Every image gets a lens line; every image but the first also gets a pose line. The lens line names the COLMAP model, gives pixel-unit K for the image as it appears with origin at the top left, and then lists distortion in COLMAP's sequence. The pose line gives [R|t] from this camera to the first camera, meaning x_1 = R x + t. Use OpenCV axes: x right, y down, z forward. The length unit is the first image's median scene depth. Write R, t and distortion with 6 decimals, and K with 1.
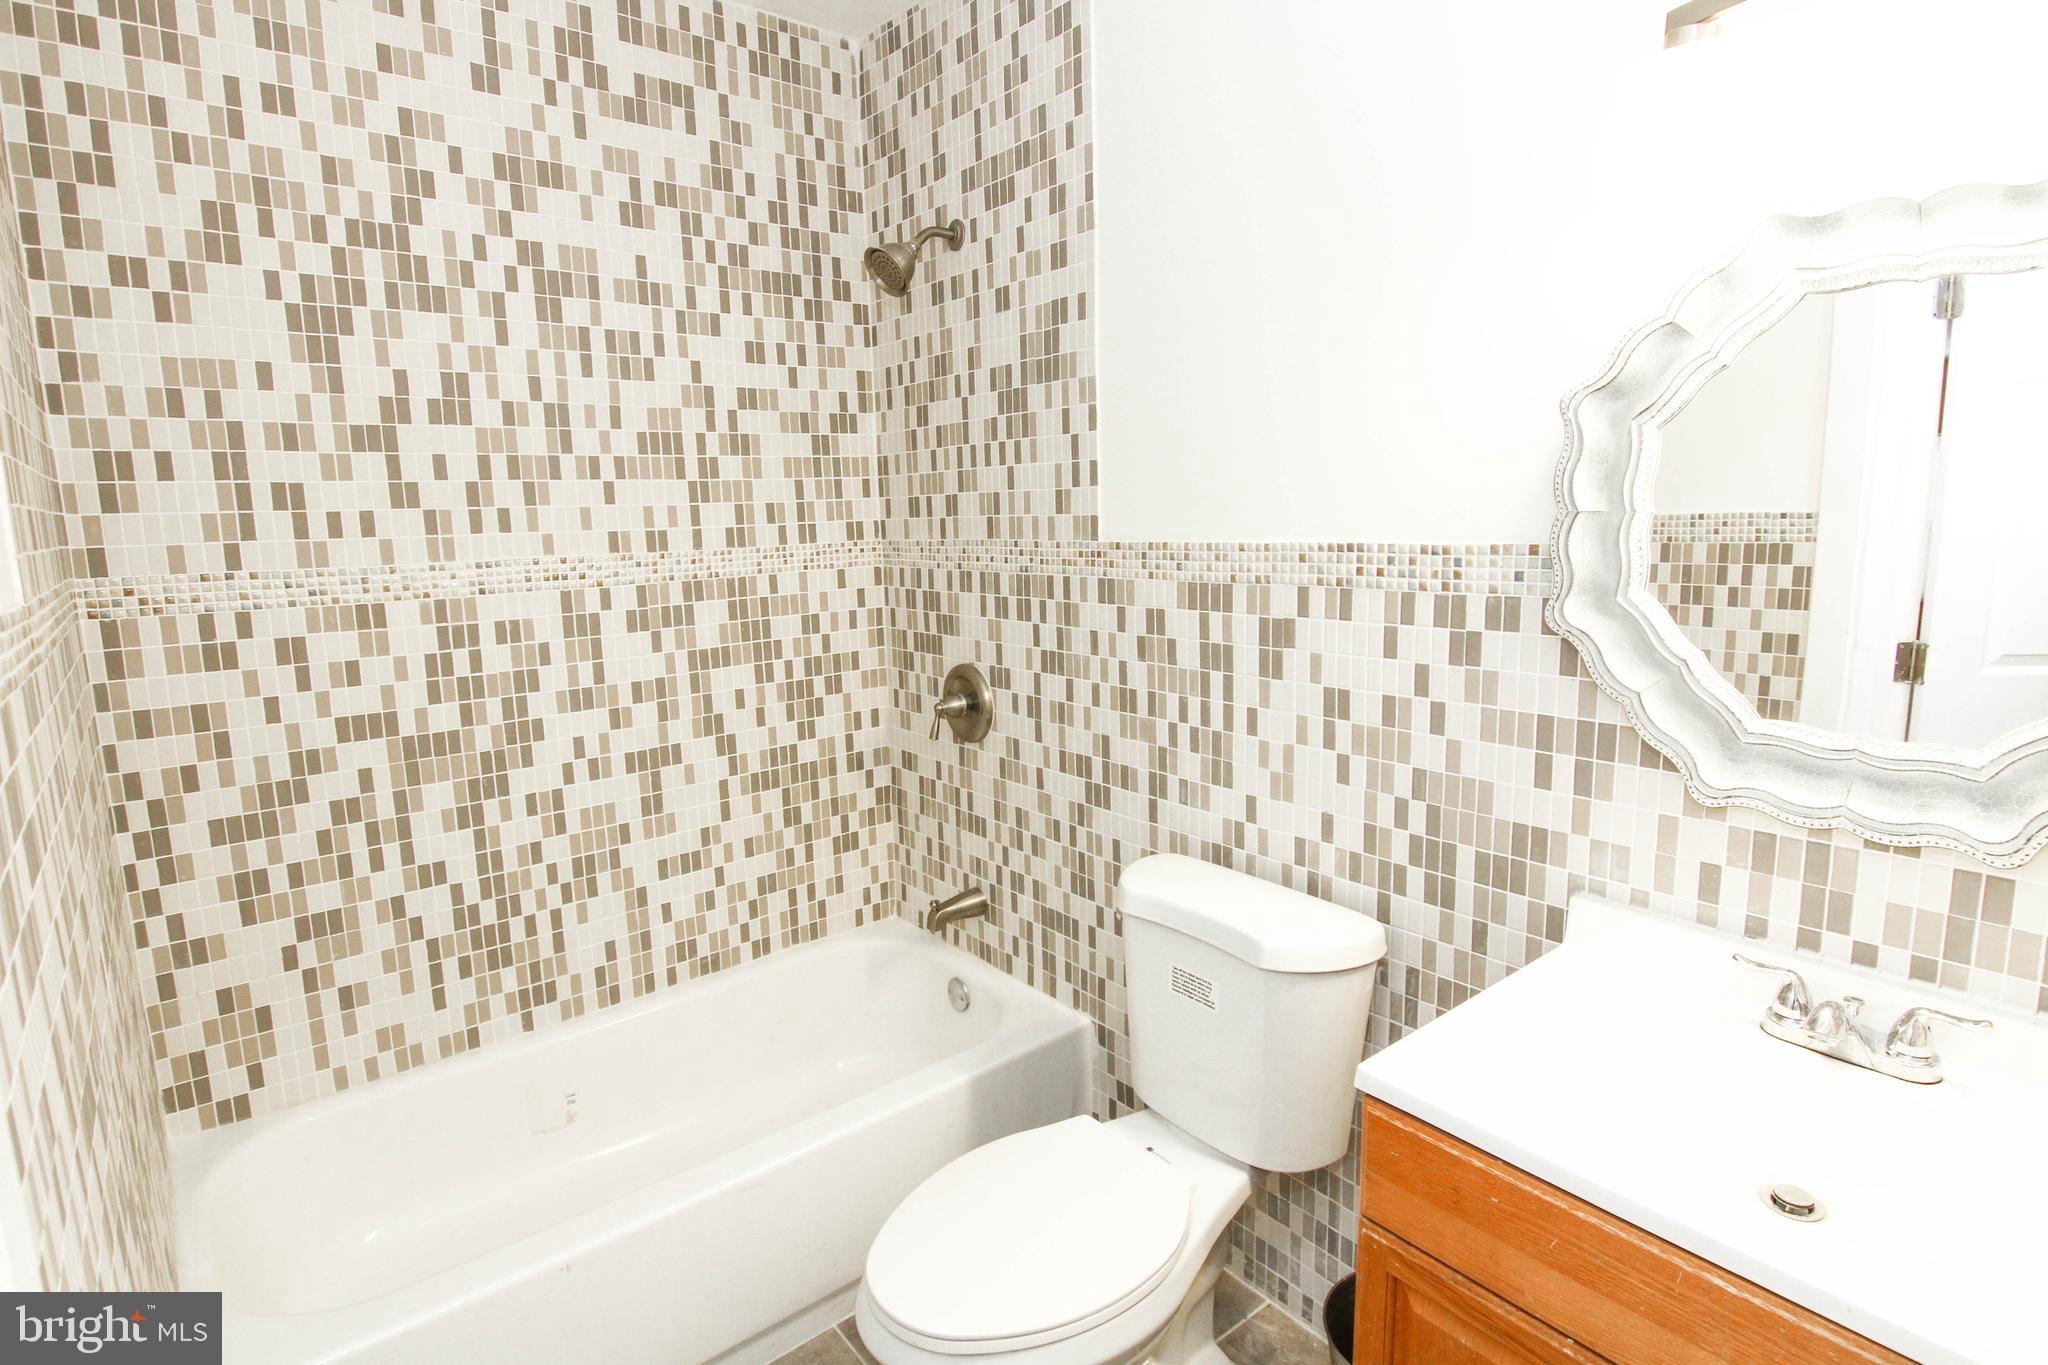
lens RADIAL K [[1042.3, 0, 1031.5], [0, 1042.3, 668.7], [0, 0, 1]] dist [-0.003606, -0.012985]
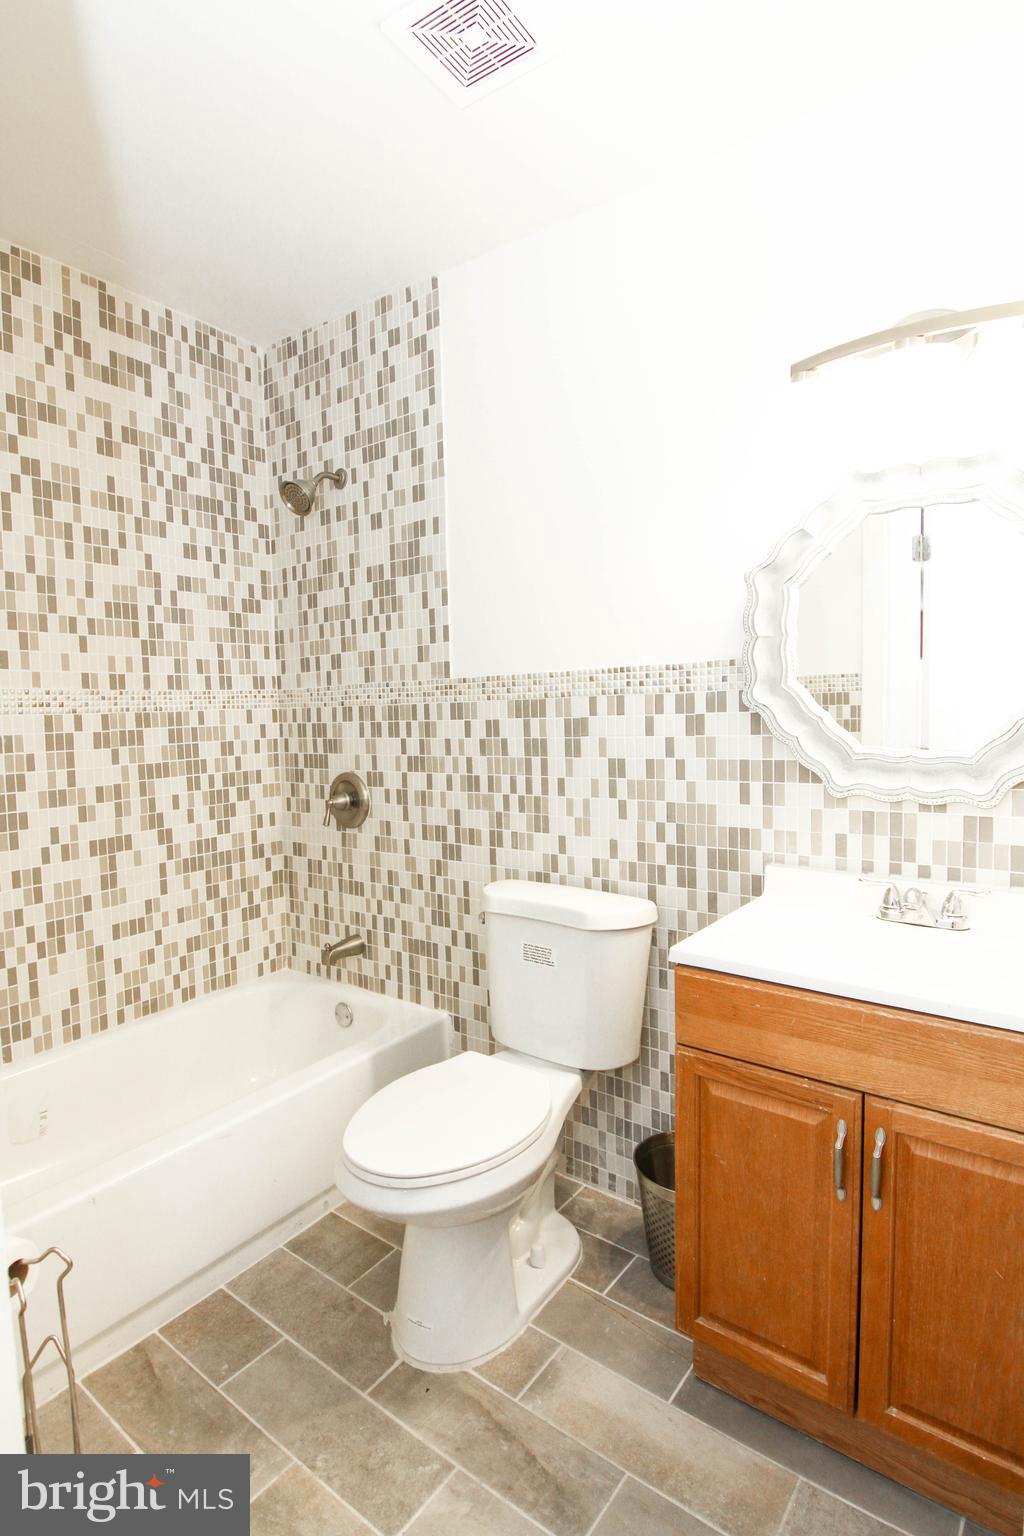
lens RADIAL K [[781.7, 0, 503.5], [0, 781.7, 762.4], [0, 0, 1]] dist [-0.003606, -0.012985]
pose [[0.971754, -0.014403, 0.235555, -0.116328], [0.036889, 0.995137, -0.091335, 0.094386], [-0.233094, 0.097444, 0.967560, -0.086398]]
